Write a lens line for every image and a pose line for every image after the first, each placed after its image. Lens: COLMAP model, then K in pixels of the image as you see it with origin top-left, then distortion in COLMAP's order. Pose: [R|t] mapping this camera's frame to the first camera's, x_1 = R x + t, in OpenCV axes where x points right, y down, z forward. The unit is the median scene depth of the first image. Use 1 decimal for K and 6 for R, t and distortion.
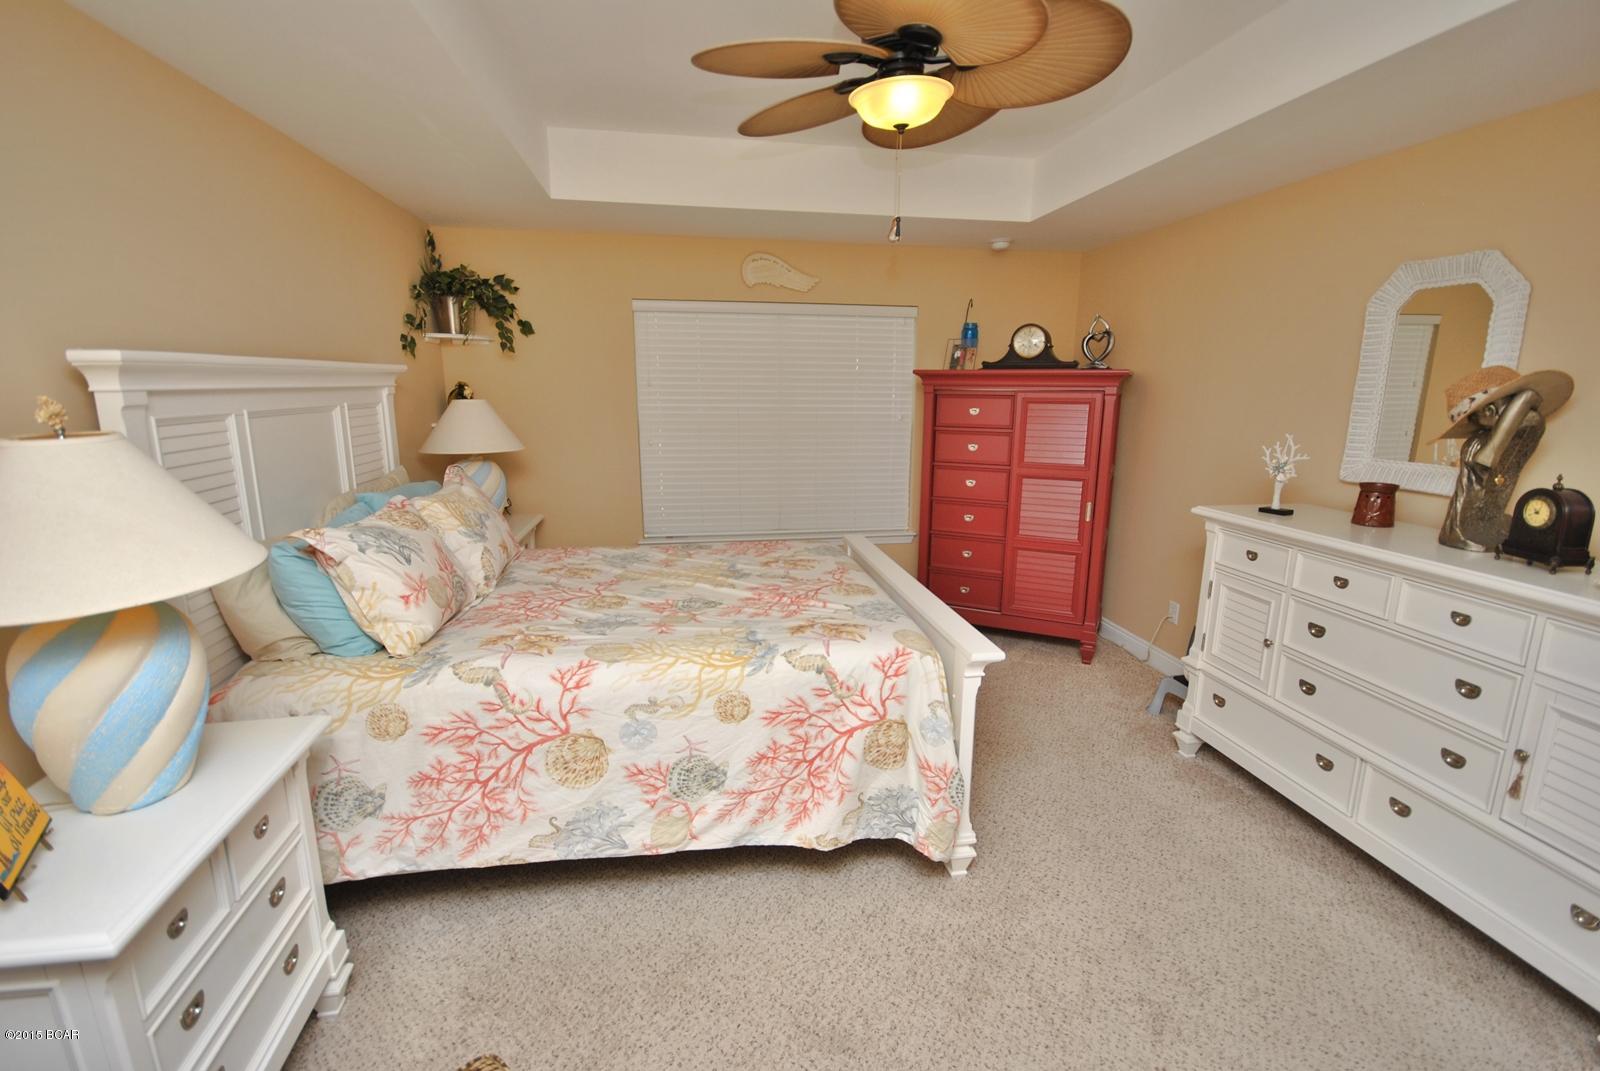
lens RADIAL K [[708.9, 0, 800.0], [0, 708.9, 535.5], [0, 0, 1]] dist [0.014398, -0.011872]
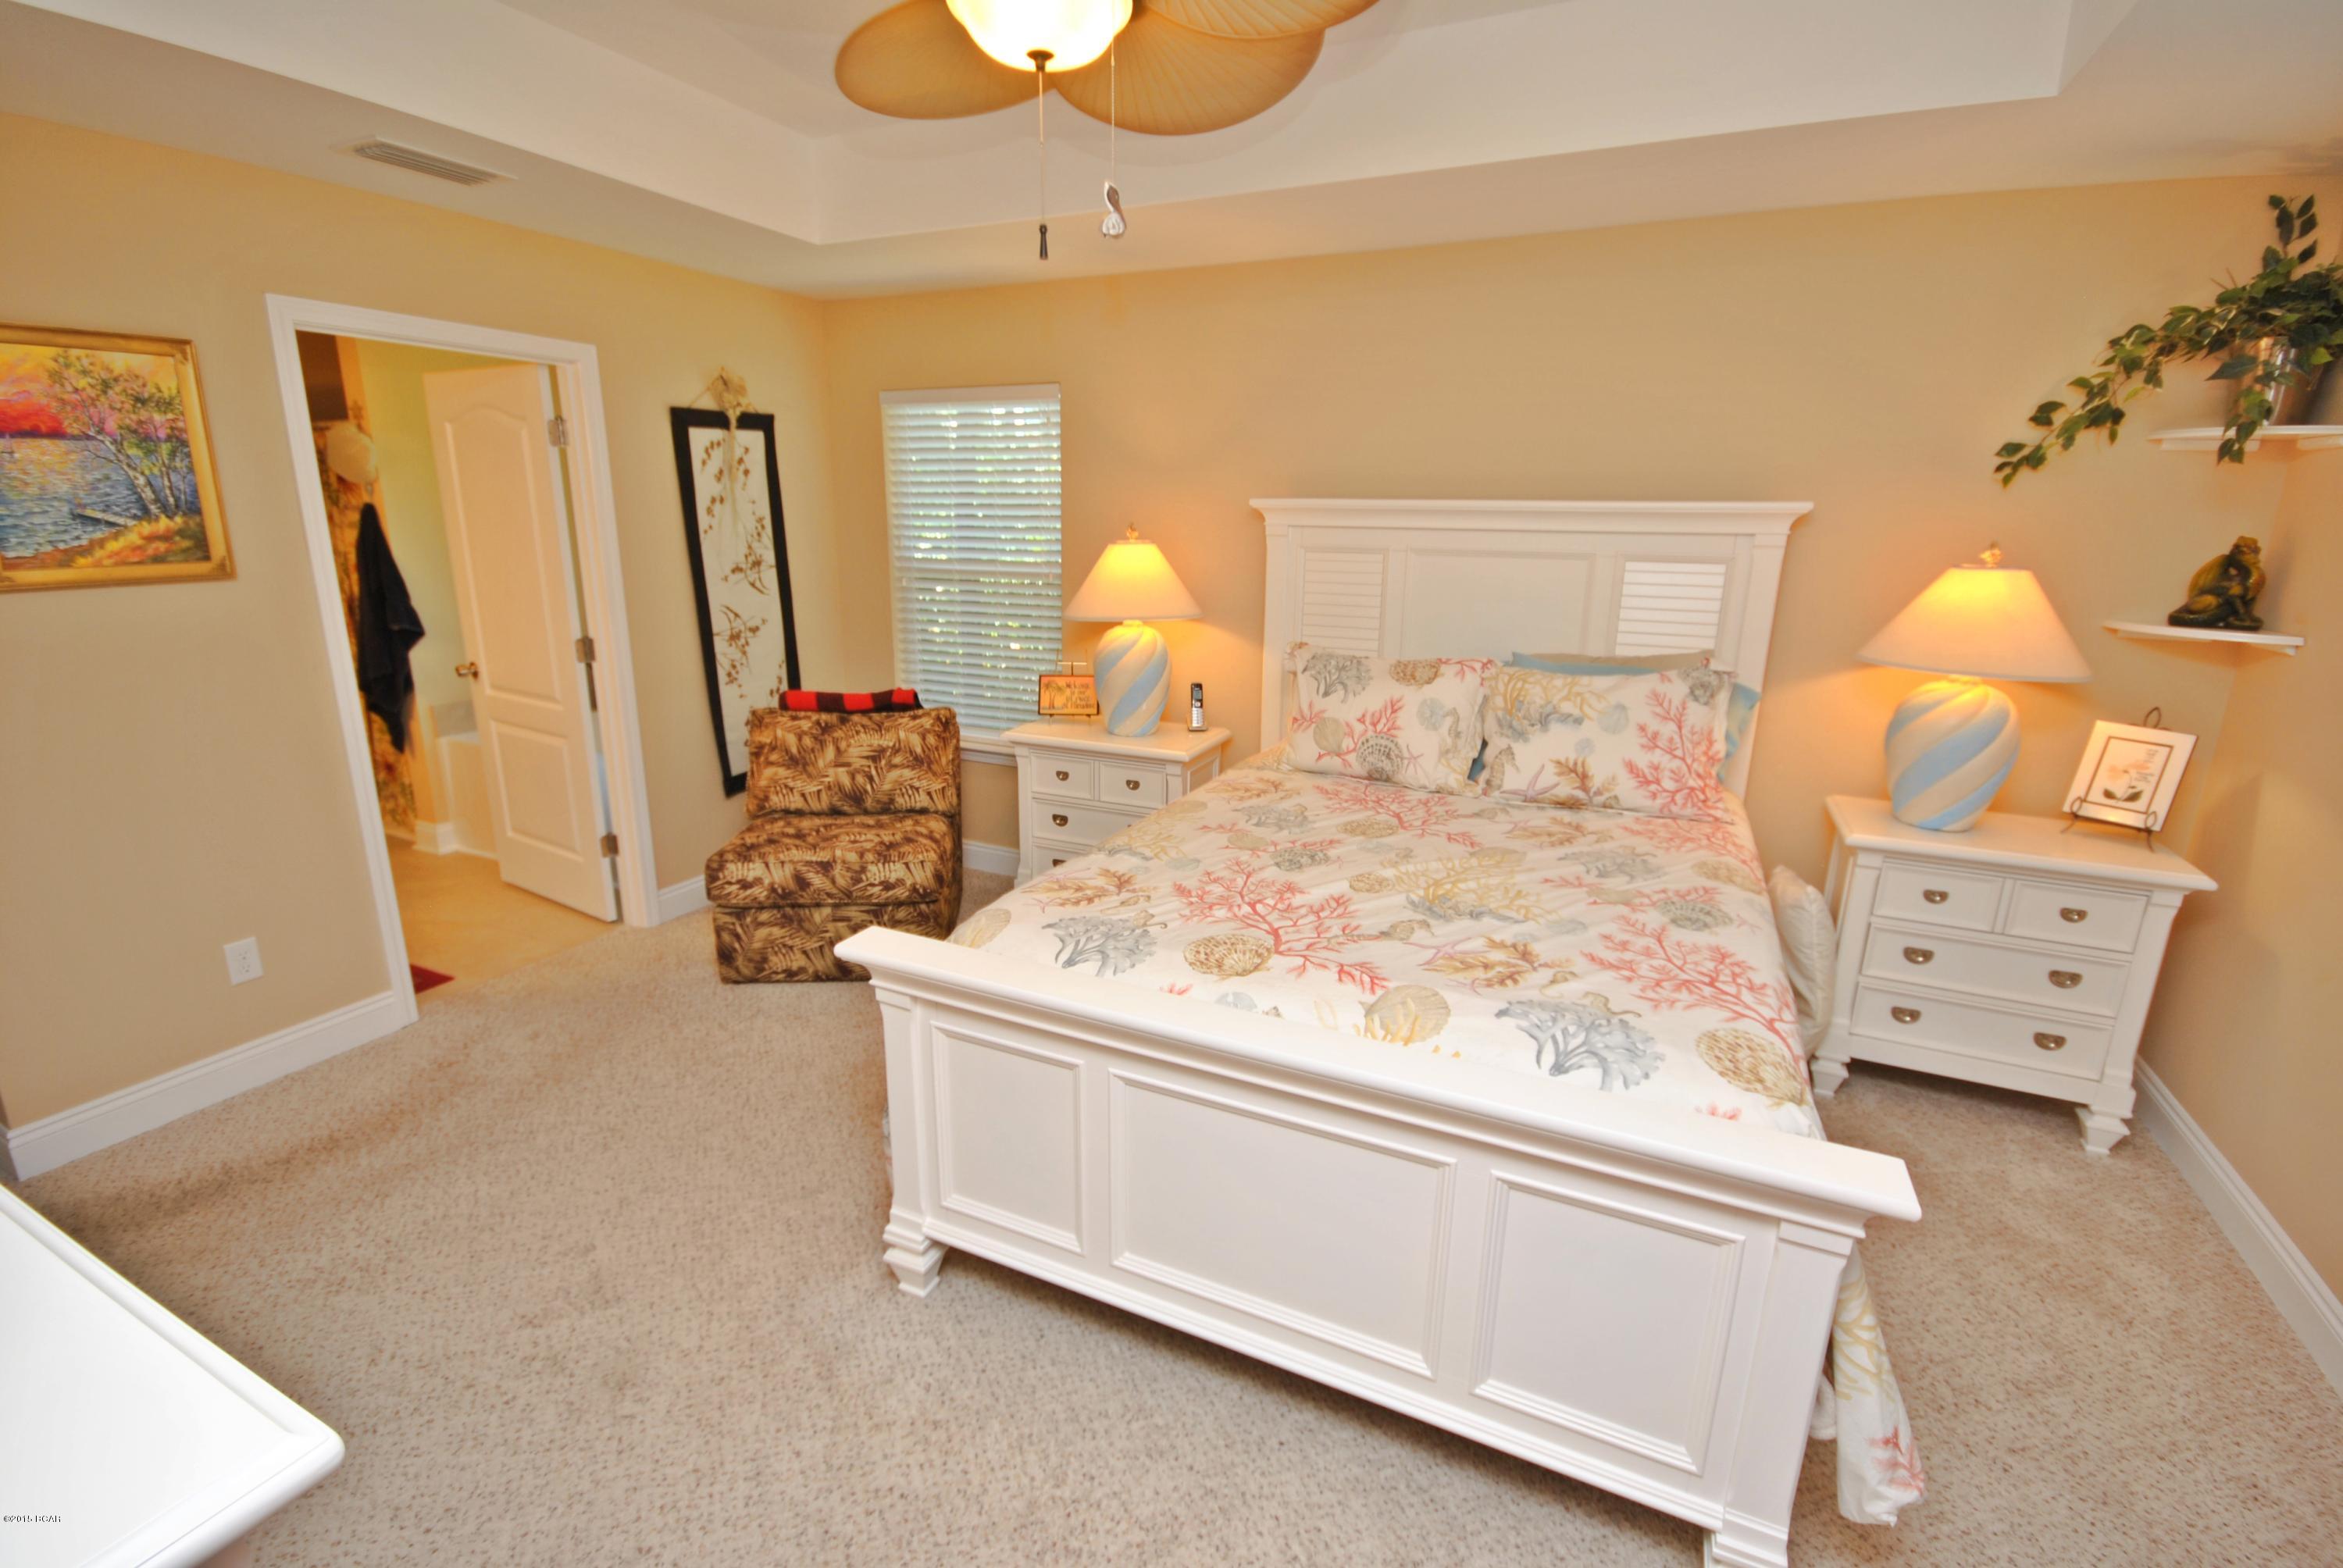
lens RADIAL K [[1038.0, 0, 1171.5], [0, 1038.0, 784.0], [0, 0, 1]] dist [0.014398, -0.011872]
pose [[-0.570346, 0.197743, -0.797247, 0.821826], [-0.190241, 0.912400, 0.362402, -0.356026], [0.799070, 0.358363, -0.482765, 1.619049]]
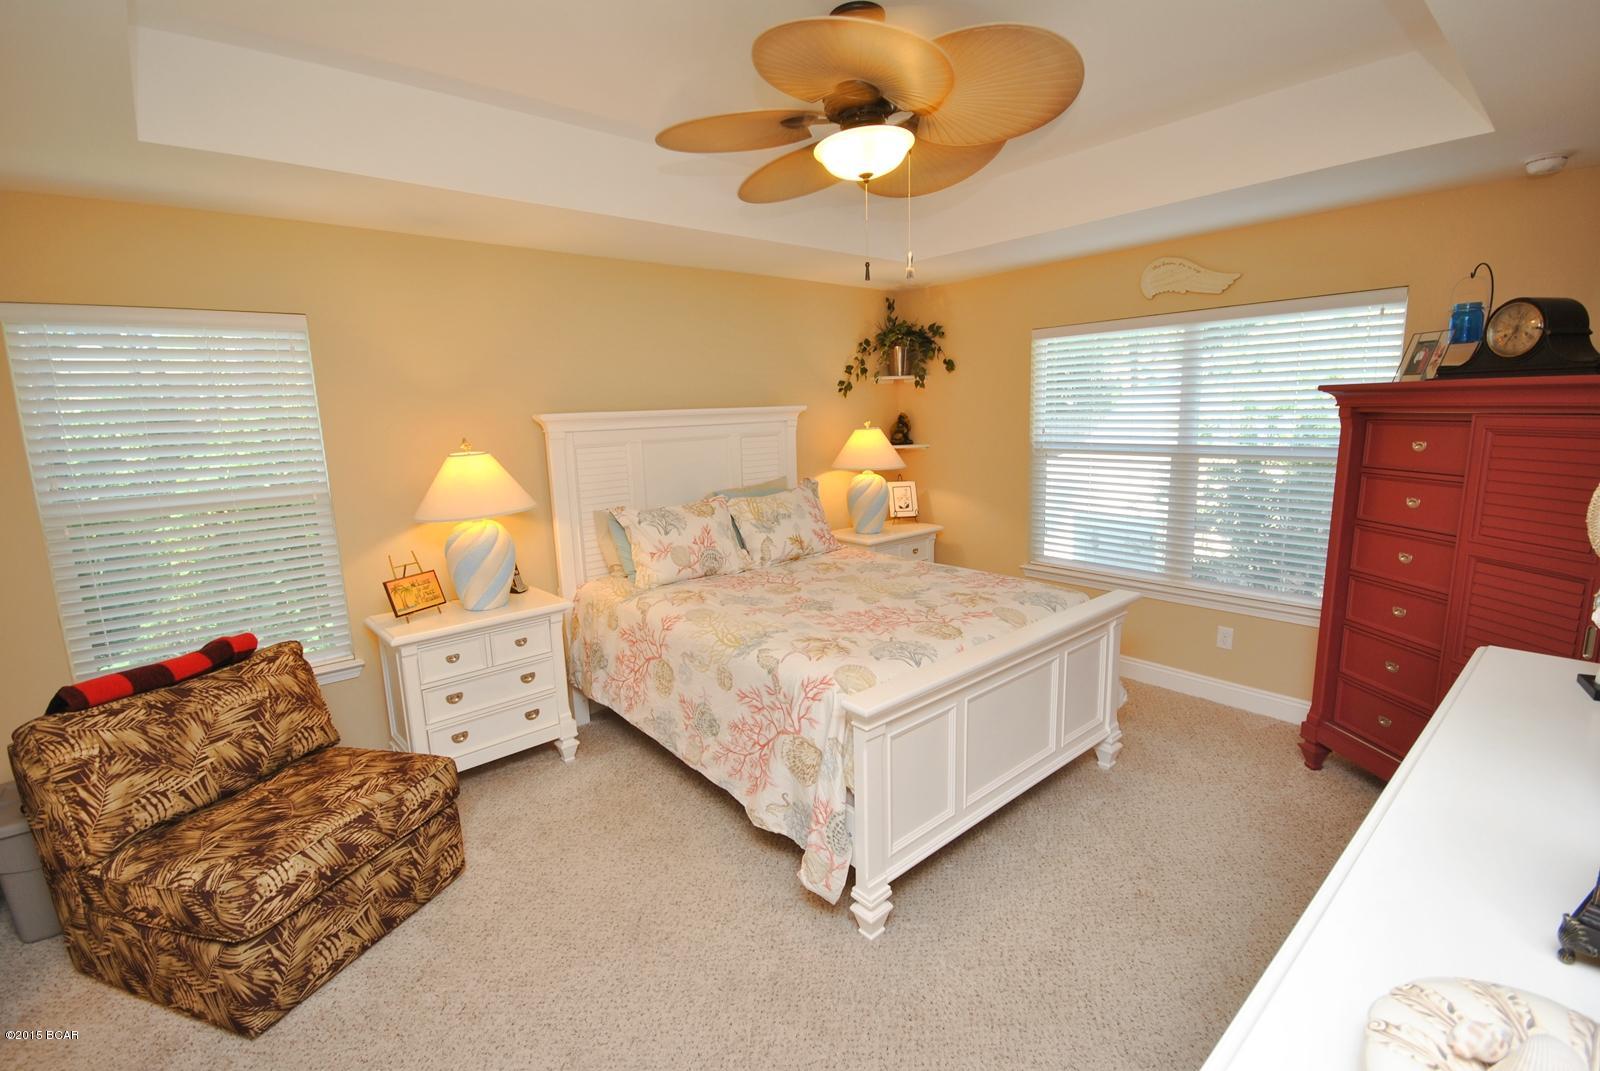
lens RADIAL K [[708.9, 0, 800.0], [0, 708.9, 535.5], [0, 0, 1]] dist [0.014398, -0.011872]
pose [[0.515017, 0.130809, -0.847140, 0.995226], [-0.147269, 0.987095, 0.062888, -0.107447], [0.844435, 0.092369, 0.527635, 0.406631]]
